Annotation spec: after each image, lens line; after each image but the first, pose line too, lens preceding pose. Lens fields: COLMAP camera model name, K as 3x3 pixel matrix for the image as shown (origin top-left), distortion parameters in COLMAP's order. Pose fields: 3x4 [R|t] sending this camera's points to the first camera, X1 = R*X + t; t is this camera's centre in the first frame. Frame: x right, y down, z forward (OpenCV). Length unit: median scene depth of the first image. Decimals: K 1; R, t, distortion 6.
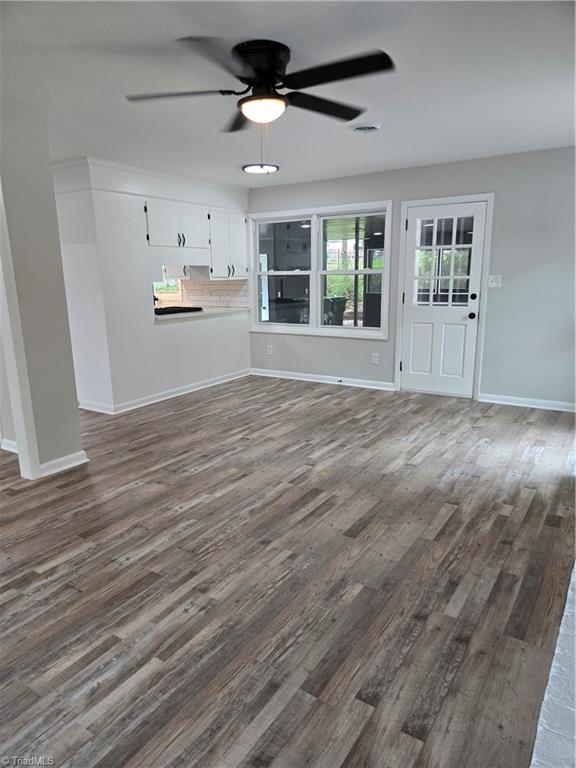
lens RADIAL K [[512.2, 0, 288.5], [0, 512.2, 380.6], [0, 0, 1]] dist [0.051495, -0.041512]
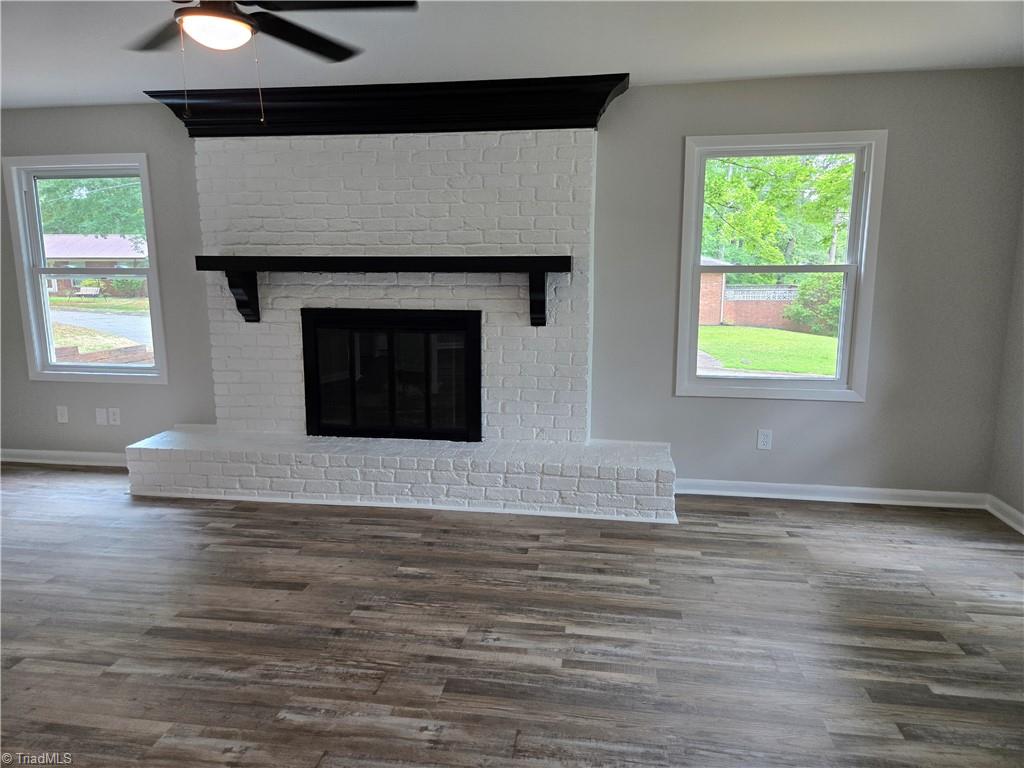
lens RADIAL K [[682.9, 0, 504.7], [0, 682.9, 382.9], [0, 0, 1]] dist [0.051495, -0.041512]
pose [[-0.411686, -0.138914, 0.900676, -1.198296], [0.202148, 0.949773, 0.238886, -0.256454], [-0.888623, 0.280416, -0.362927, 1.276145]]
